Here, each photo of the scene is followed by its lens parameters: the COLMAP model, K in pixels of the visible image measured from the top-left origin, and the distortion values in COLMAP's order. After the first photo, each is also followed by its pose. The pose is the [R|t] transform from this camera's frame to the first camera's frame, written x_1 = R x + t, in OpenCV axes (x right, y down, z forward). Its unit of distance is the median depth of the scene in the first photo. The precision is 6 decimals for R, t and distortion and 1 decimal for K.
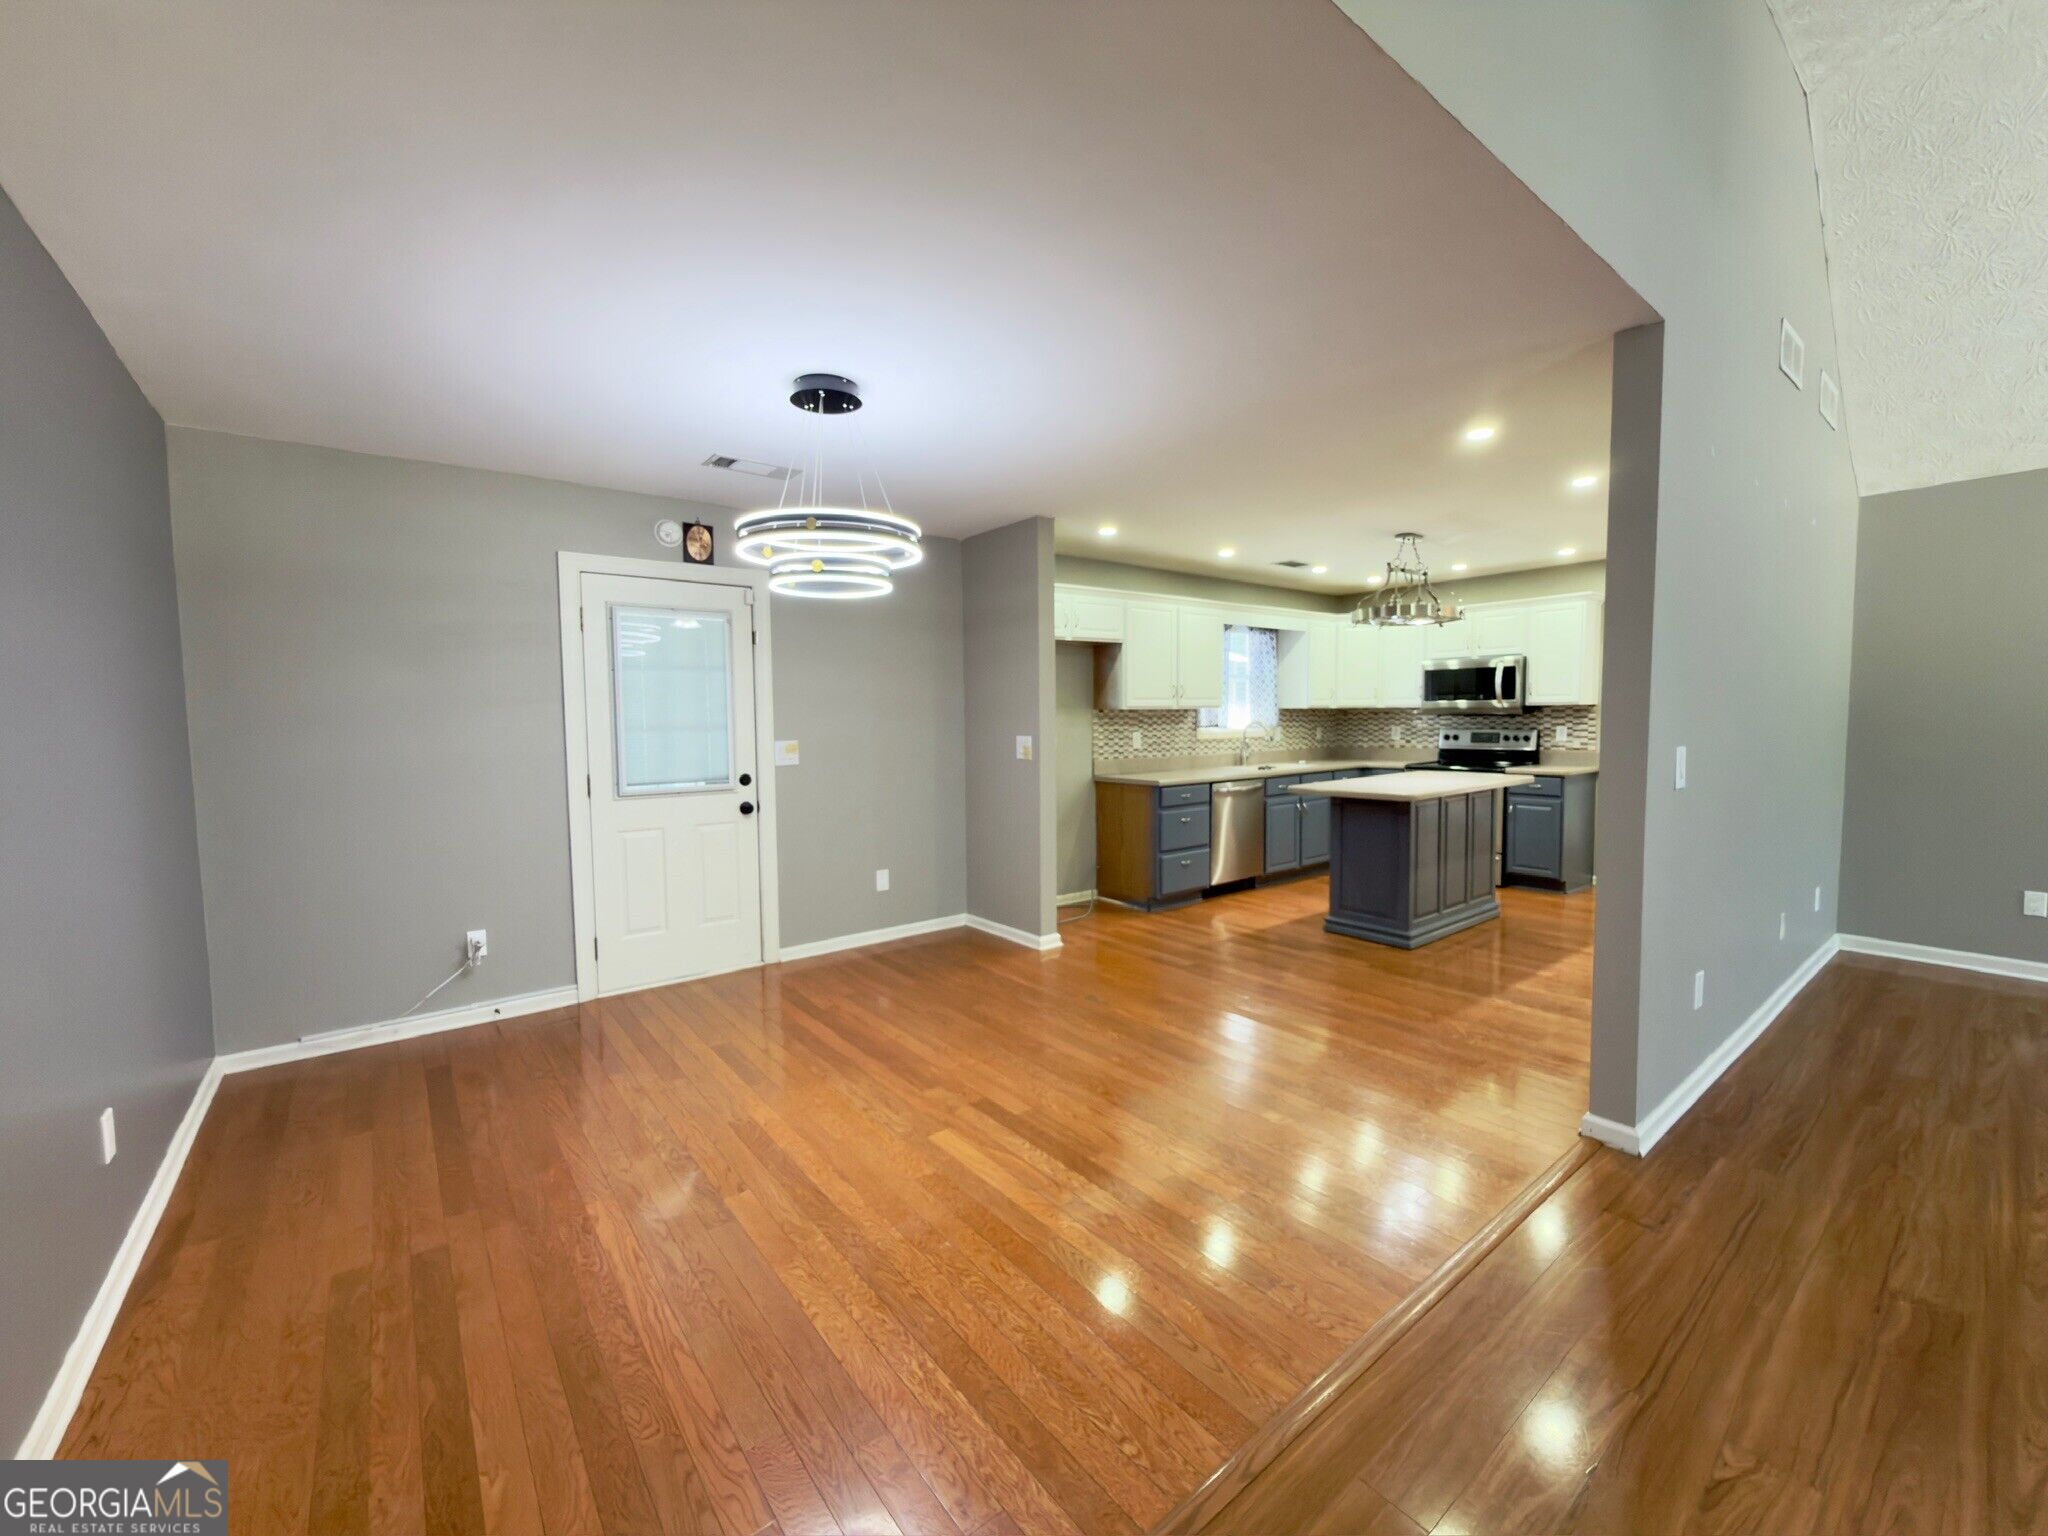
lens RADIAL K [[817.5, 0, 1026.9], [0, 817.5, 764.9], [0, 0, 1]] dist [-0.000608, 0.000459]
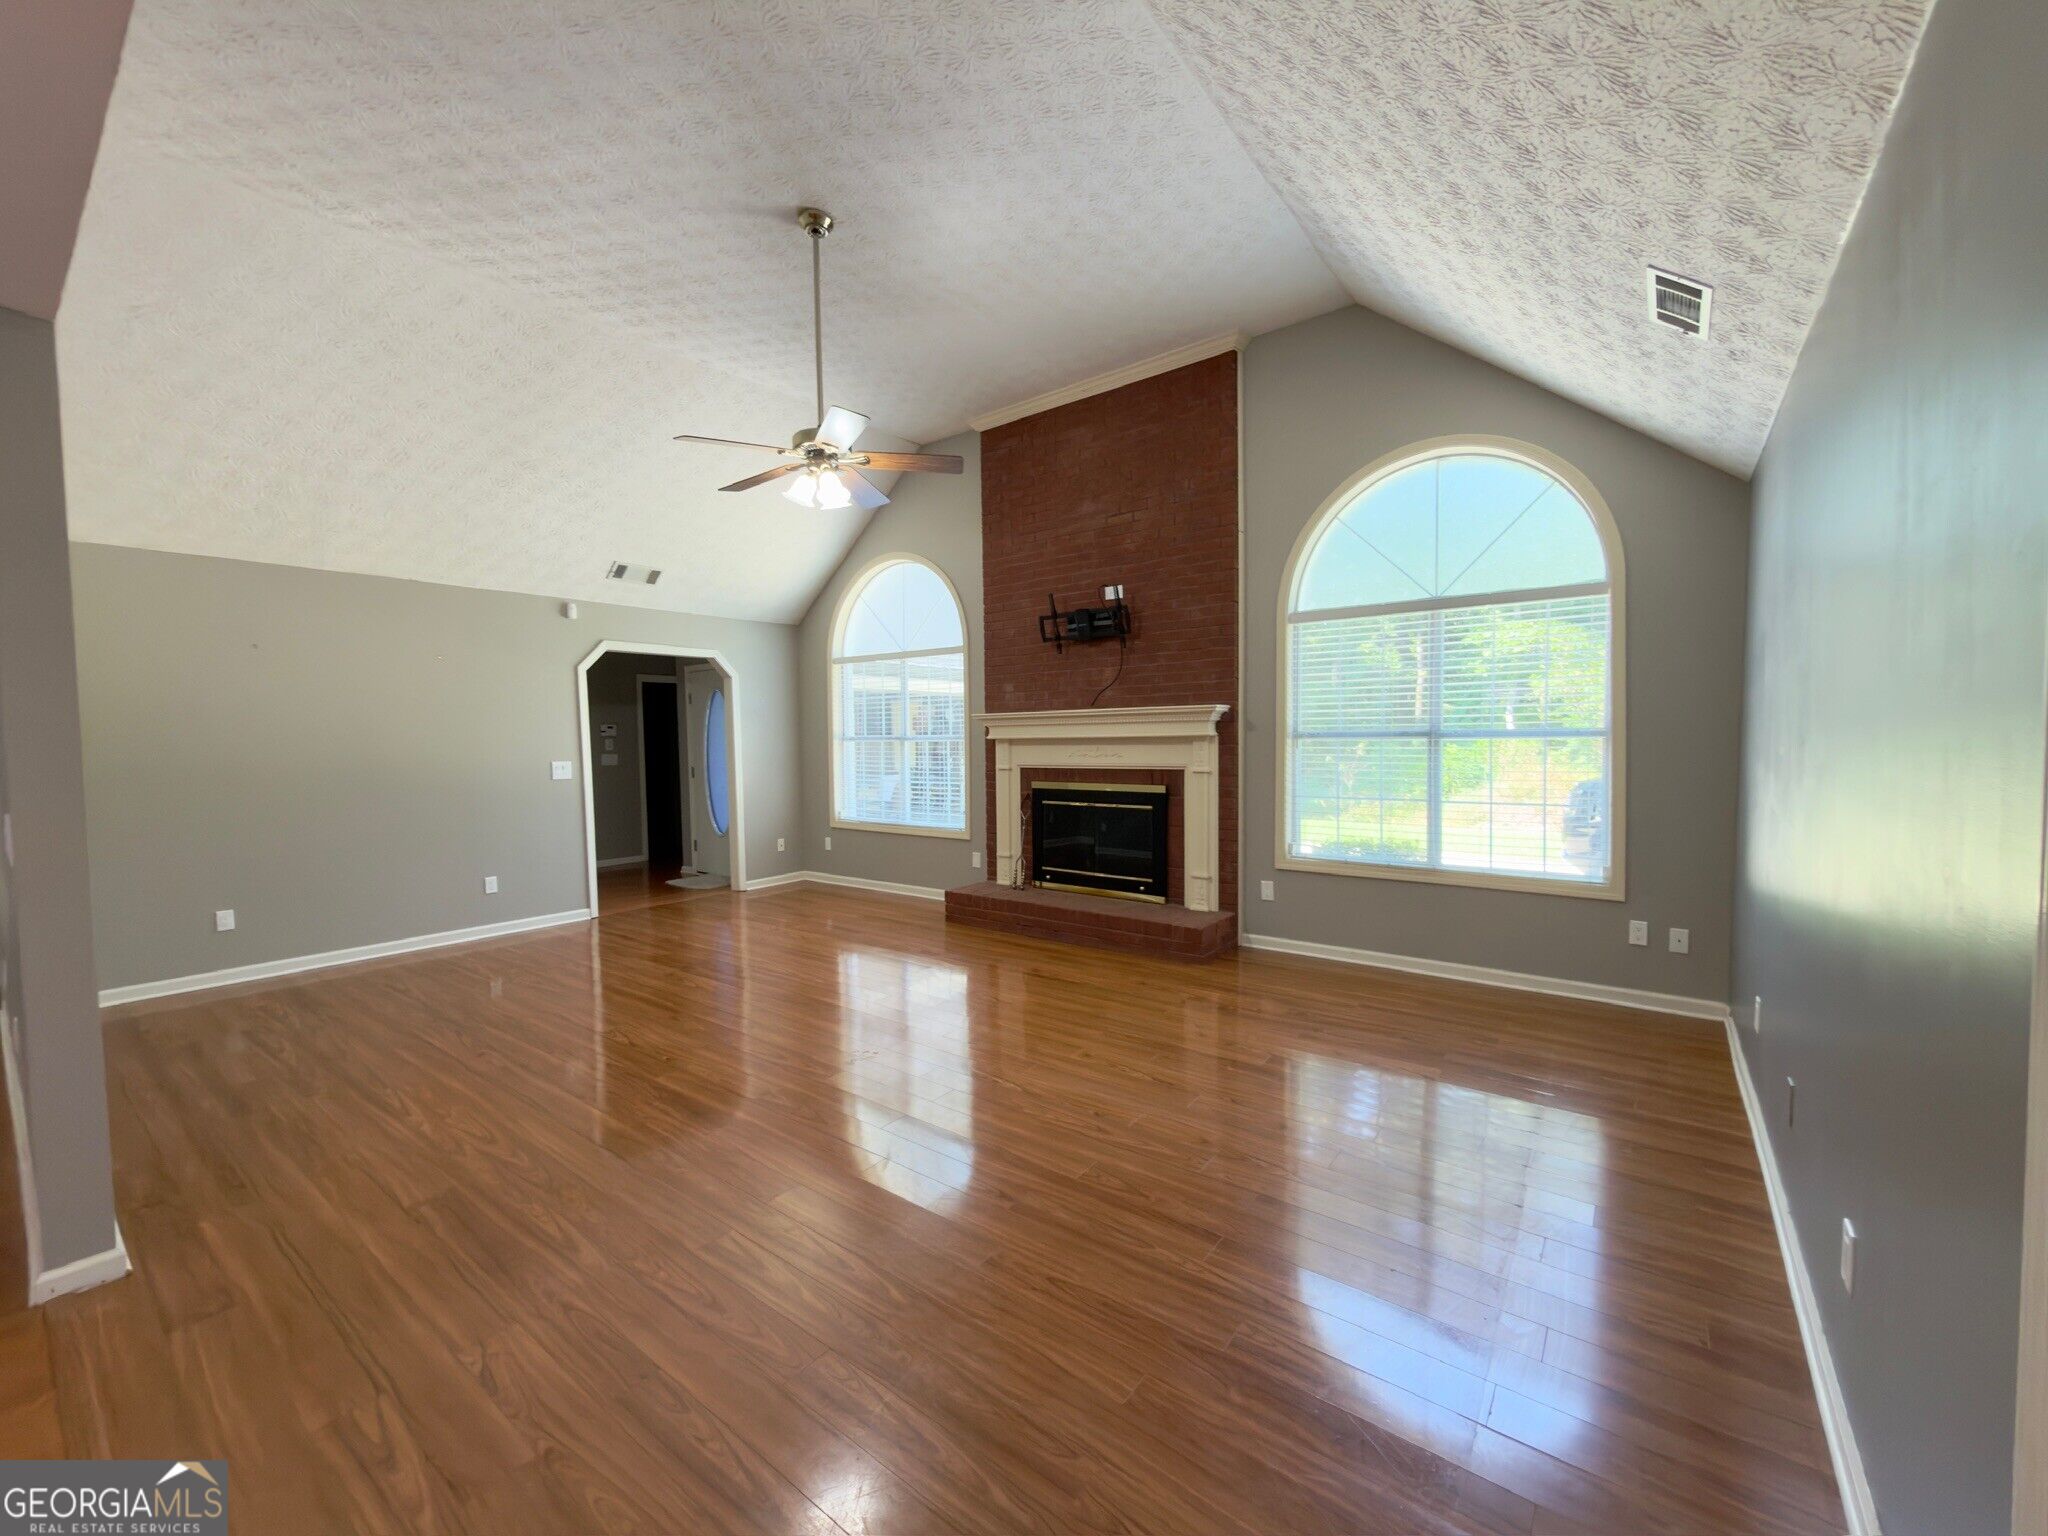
lens RADIAL K [[817.5, 0, 1026.9], [0, 817.5, 769.5], [0, 0, 1]] dist [-0.000608, 0.000459]
pose [[-0.248304, -0.030499, 0.968202, -0.194910], [0.077919, 0.995637, 0.051347, -0.018114], [-0.965543, 0.088191, -0.244844, 0.145644]]
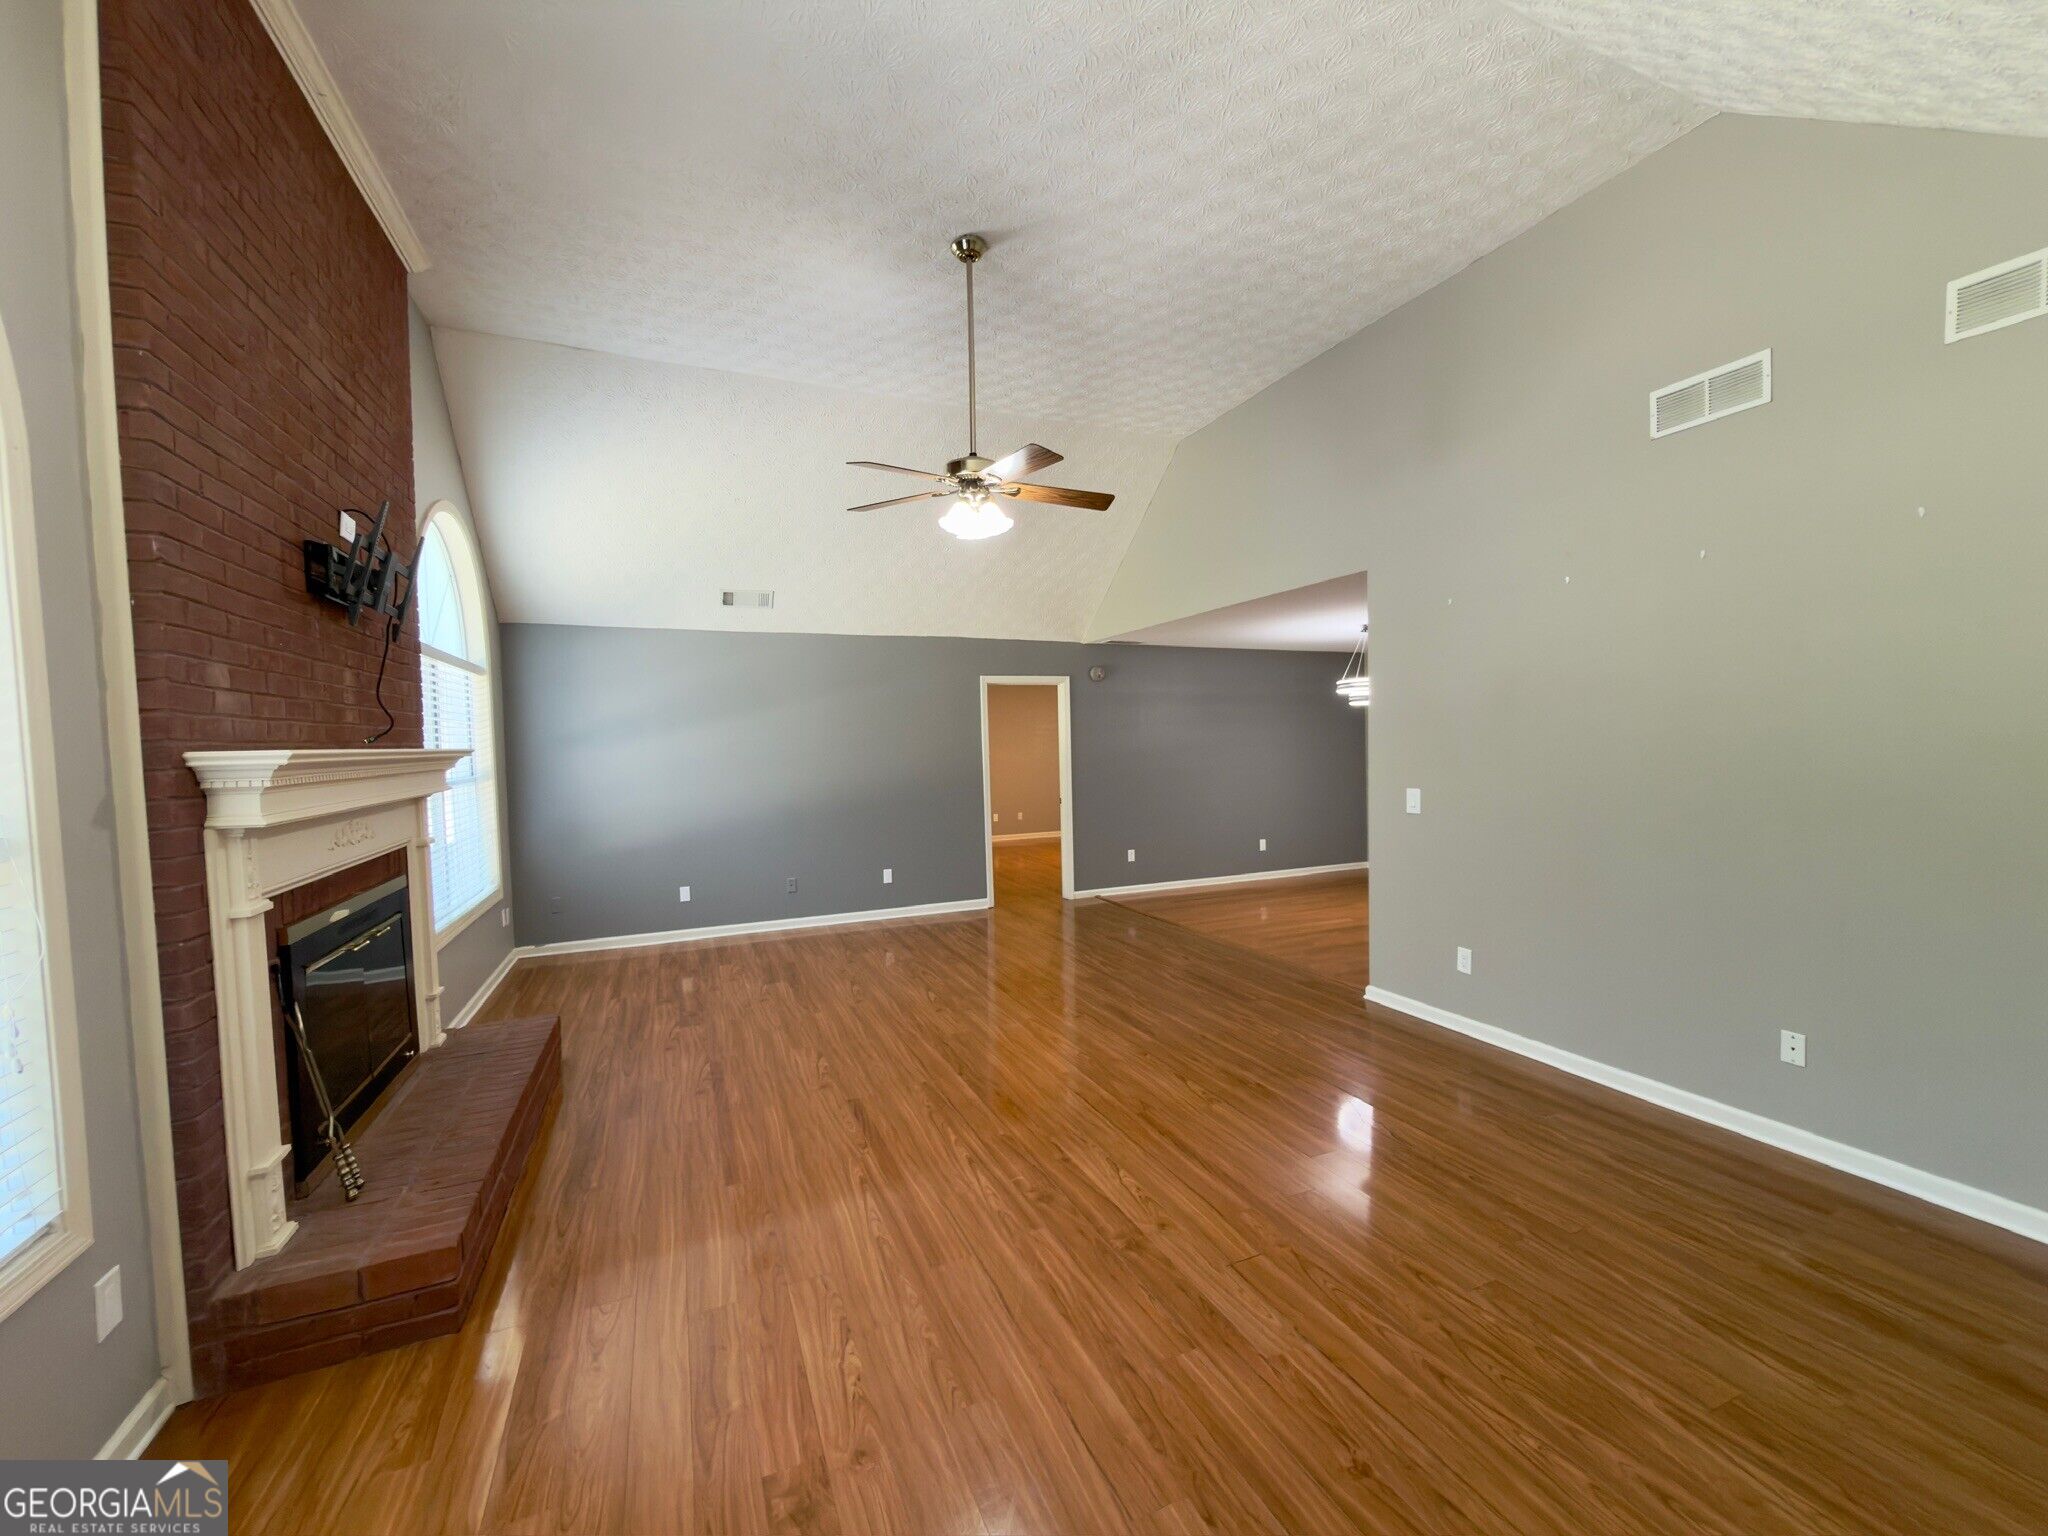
lens RADIAL K [[817.5, 0, 1029.2], [0, 817.5, 771.2], [0, 0, 1]] dist [-0.000608, 0.000459]
pose [[-0.250565, 0.049364, -0.966840, 1.693891], [-0.036635, 0.997500, 0.060424, -0.084287], [0.967406, 0.050560, -0.248130, 0.419914]]
